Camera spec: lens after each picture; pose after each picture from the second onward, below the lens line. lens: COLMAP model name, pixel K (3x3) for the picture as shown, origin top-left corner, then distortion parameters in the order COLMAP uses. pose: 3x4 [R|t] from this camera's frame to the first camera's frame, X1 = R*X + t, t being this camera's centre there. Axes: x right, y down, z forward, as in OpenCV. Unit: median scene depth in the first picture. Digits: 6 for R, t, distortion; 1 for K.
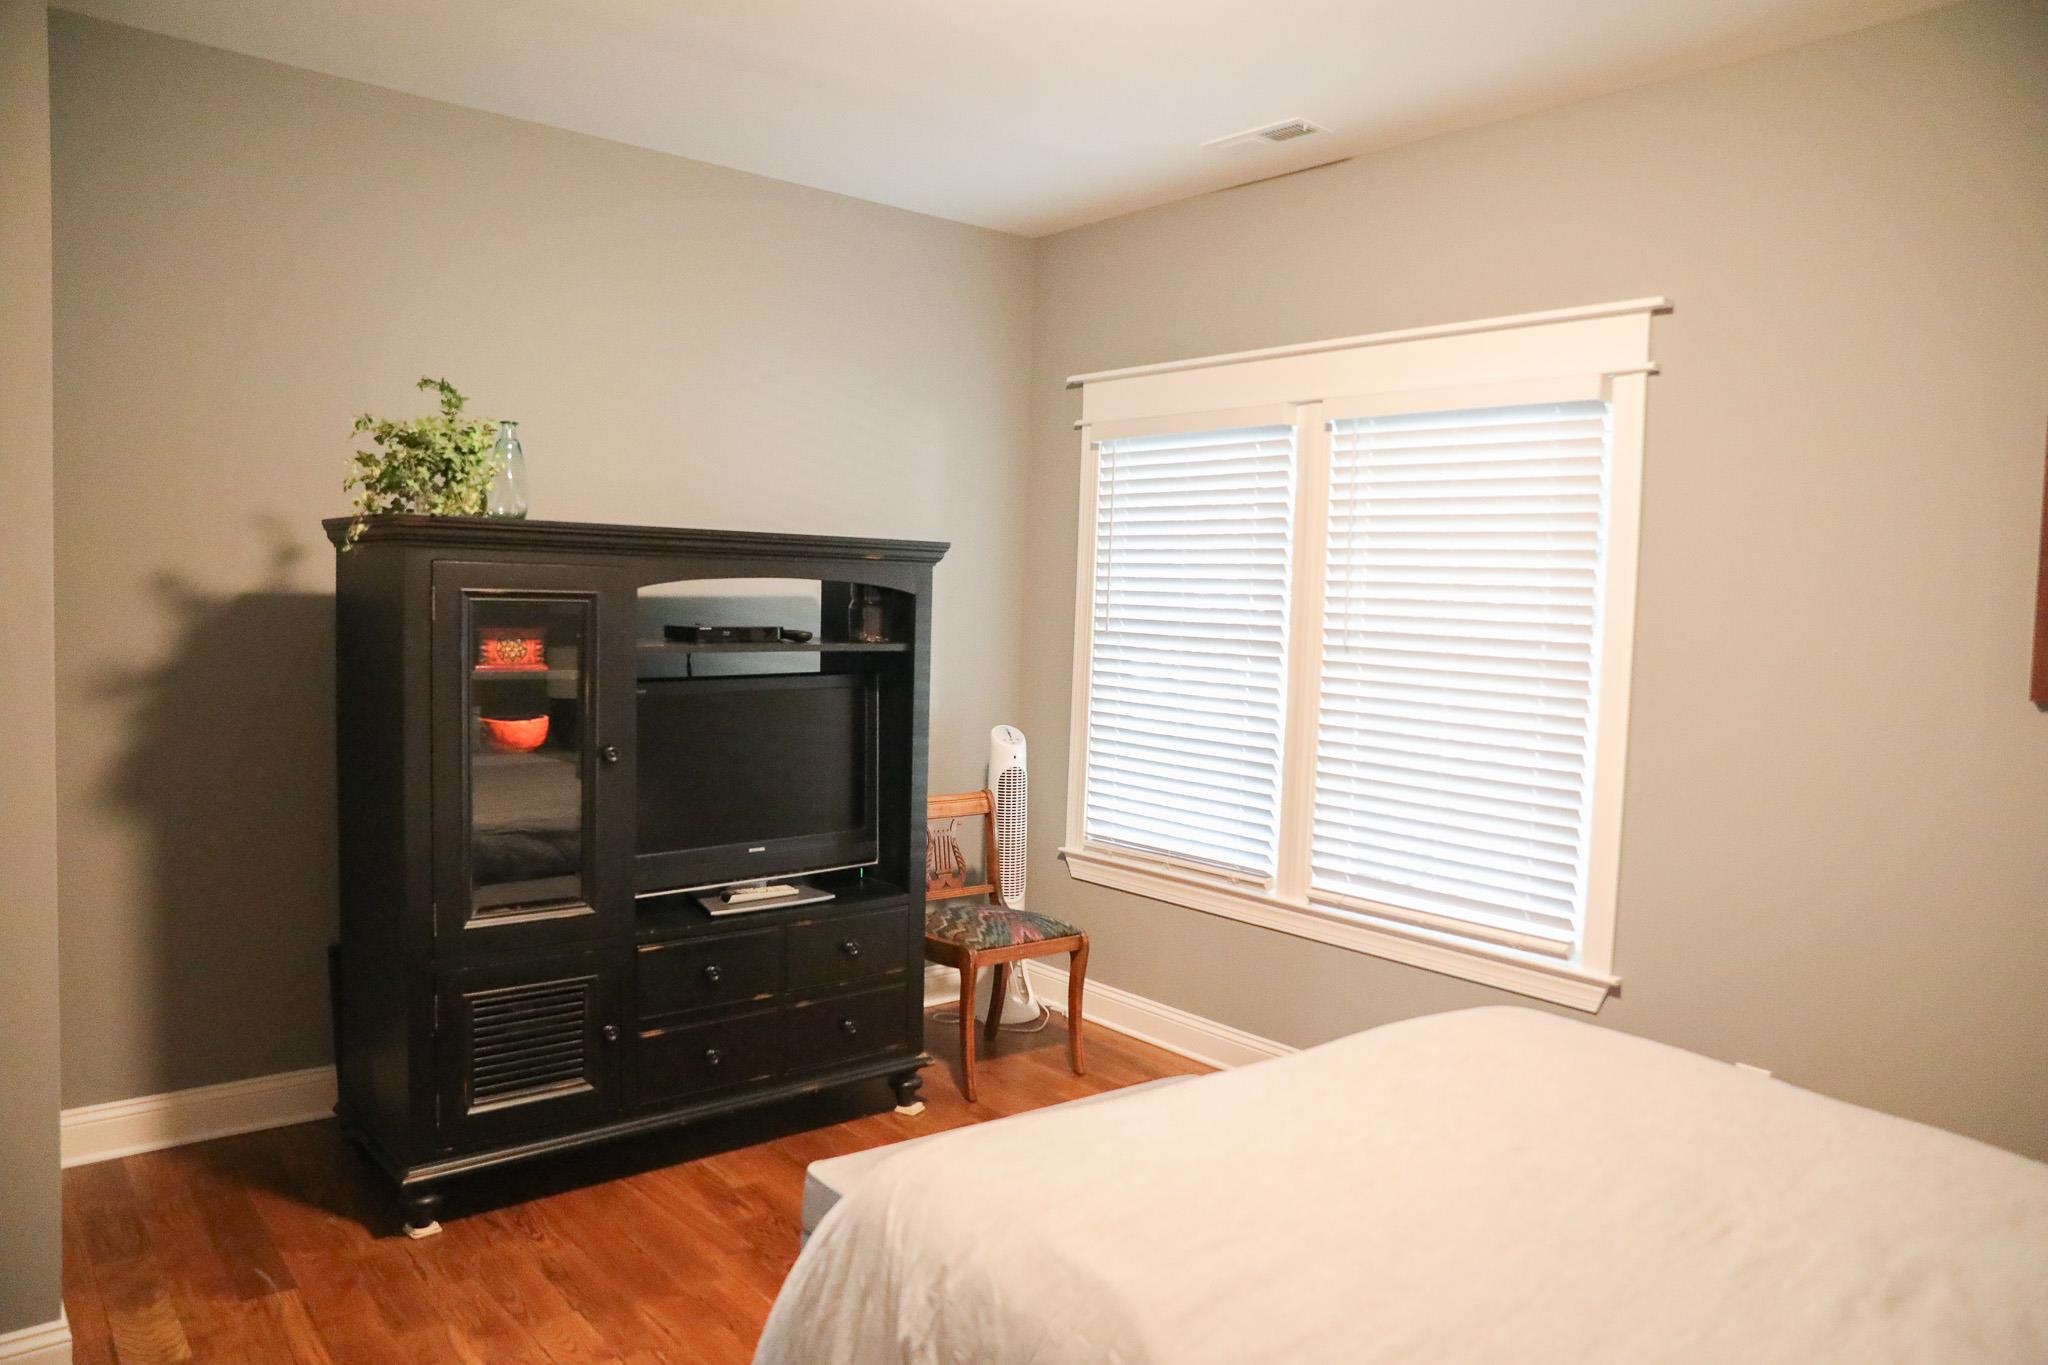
lens RADIAL K [[1416.6, 0, 1024.0], [0, 1416.6, 682.5], [0, 0, 1]] dist [-0.108135, 0.081574]
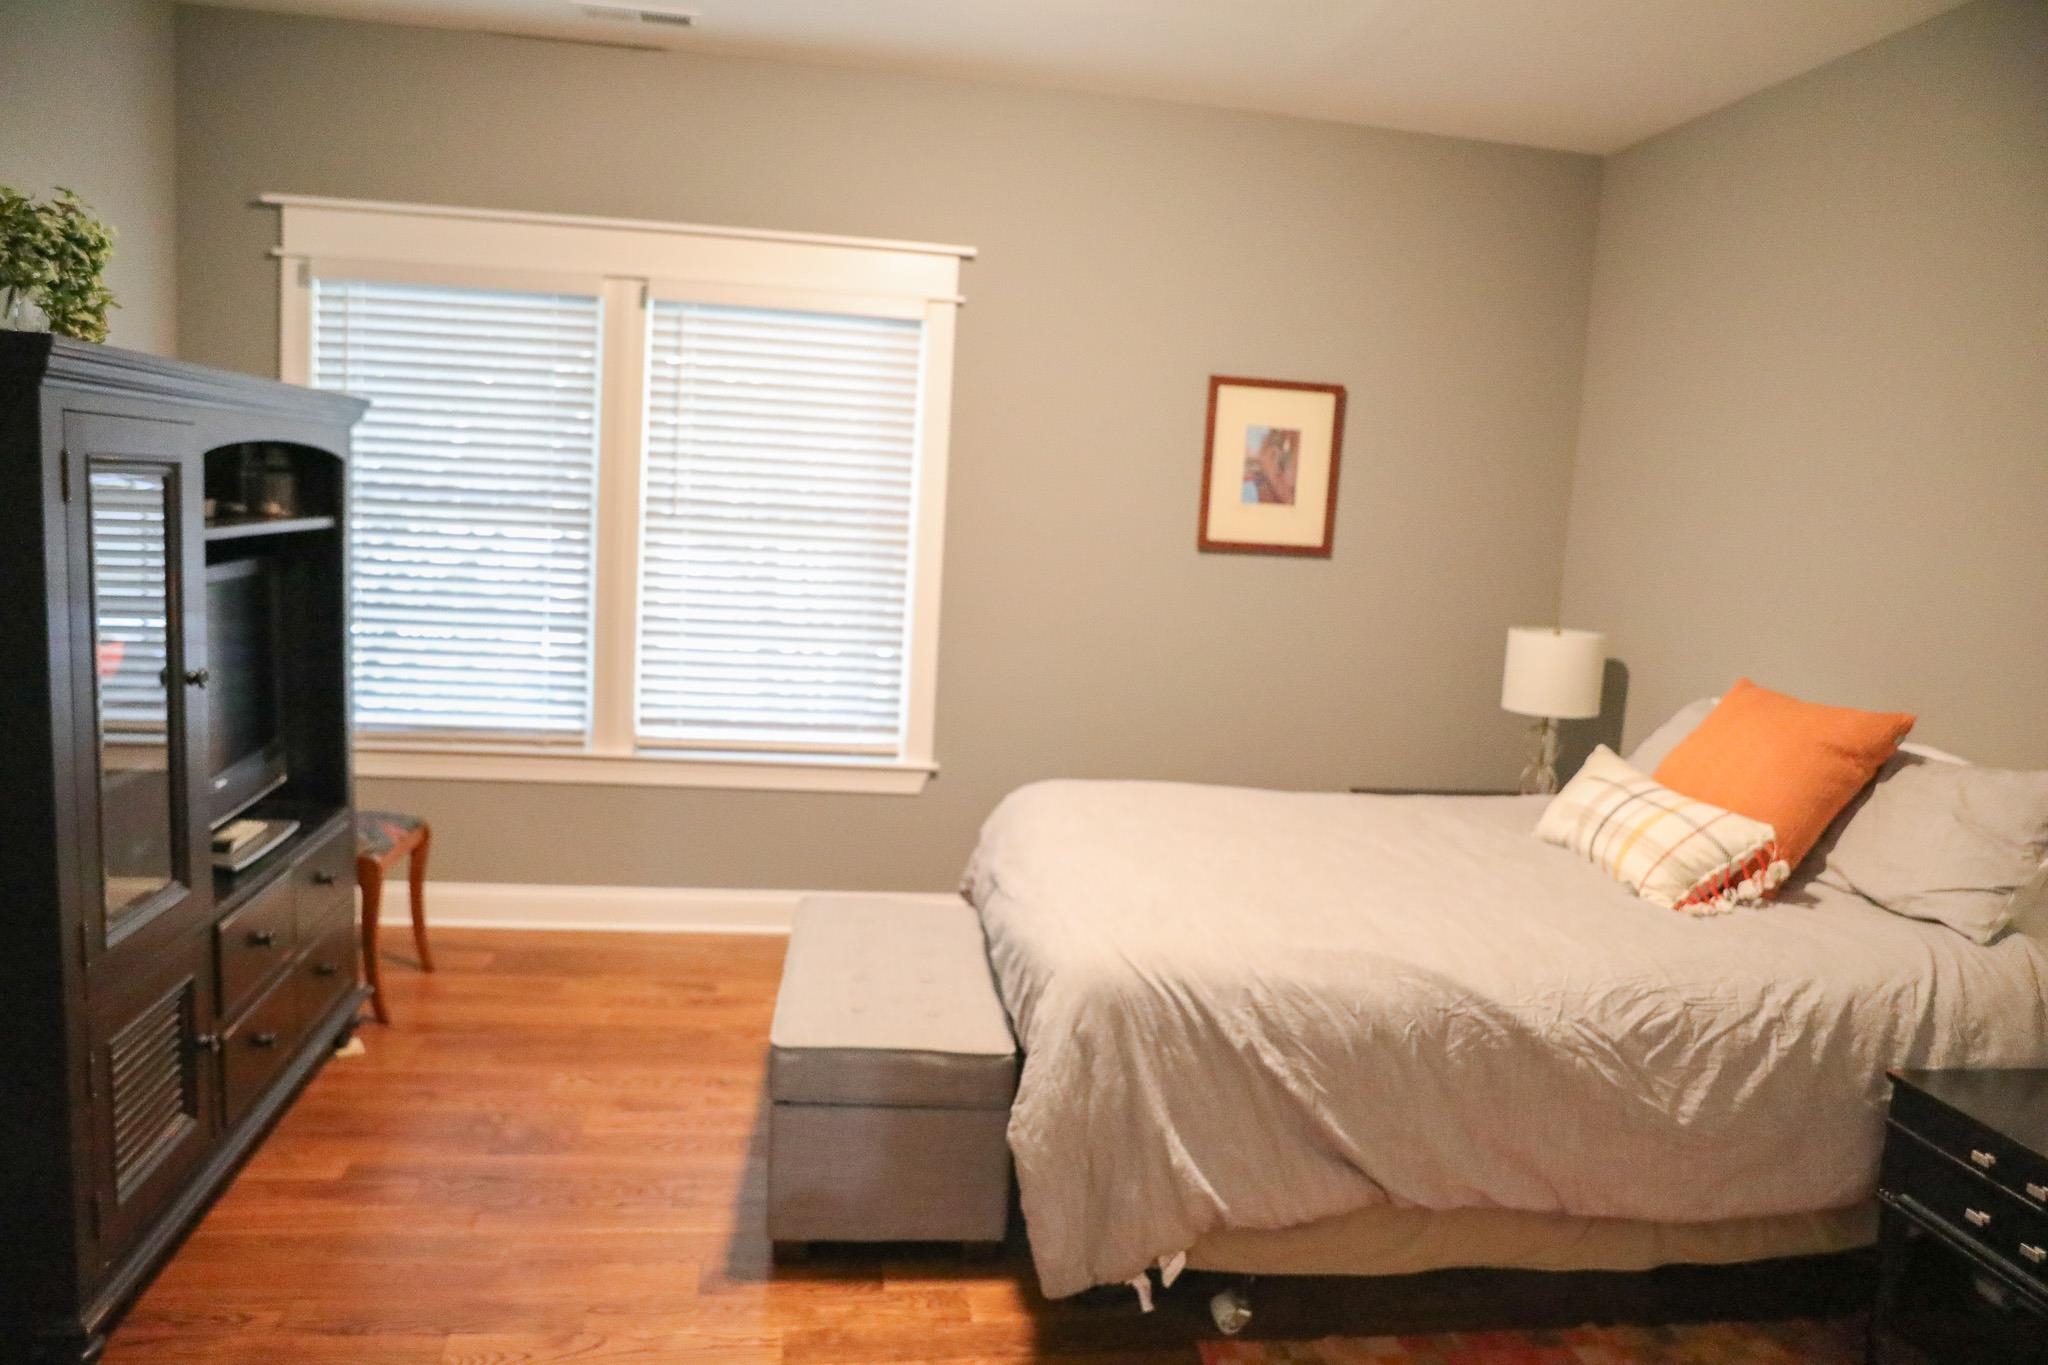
lens RADIAL K [[1403.7, 0, 1019.2], [0, 1403.7, 686.3], [0, 0, 1]] dist [-0.108435, 0.080165]
pose [[0.511883, -0.115091, 0.851310, -0.575087], [0.011340, 0.991804, 0.127267, -0.026900], [-0.858980, -0.055492, 0.508993, 0.216473]]
